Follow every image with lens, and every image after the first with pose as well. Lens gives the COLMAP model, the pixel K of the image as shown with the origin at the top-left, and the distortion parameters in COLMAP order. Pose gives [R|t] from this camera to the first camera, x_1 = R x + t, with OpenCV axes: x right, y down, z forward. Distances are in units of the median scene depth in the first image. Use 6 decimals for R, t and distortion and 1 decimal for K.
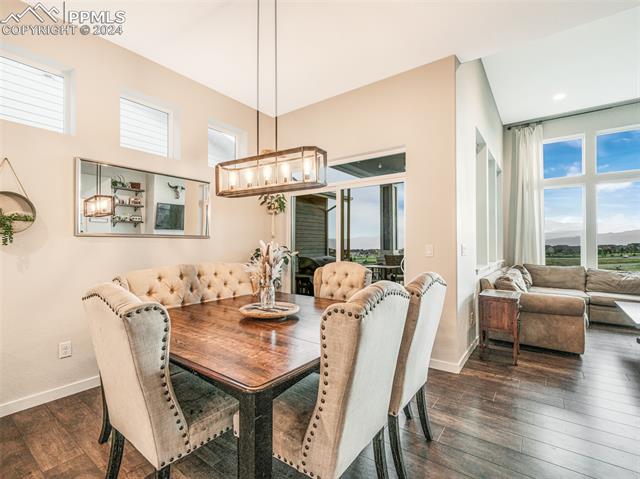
lens RADIAL K [[304.3, 0, 320.0], [0, 304.3, 239.5], [0, 0, 1]] dist [-0.000107, -0.000456]
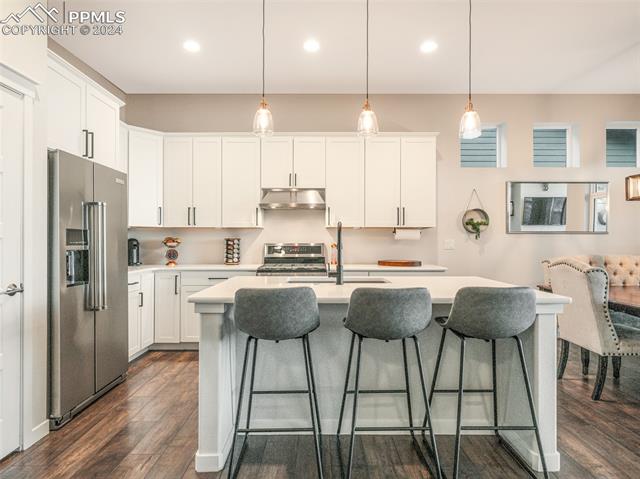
lens RADIAL K [[370.1, 0, 320.3], [0, 370.1, 242.5], [0, 0, 1]] dist [0.000974, -0.000460]
pose [[0.587138, 0.006855, -0.809458, 0.162944], [0.007713, 0.999871, 0.014062, -0.000312], [0.809450, -0.014499, 0.587010, -0.945658]]
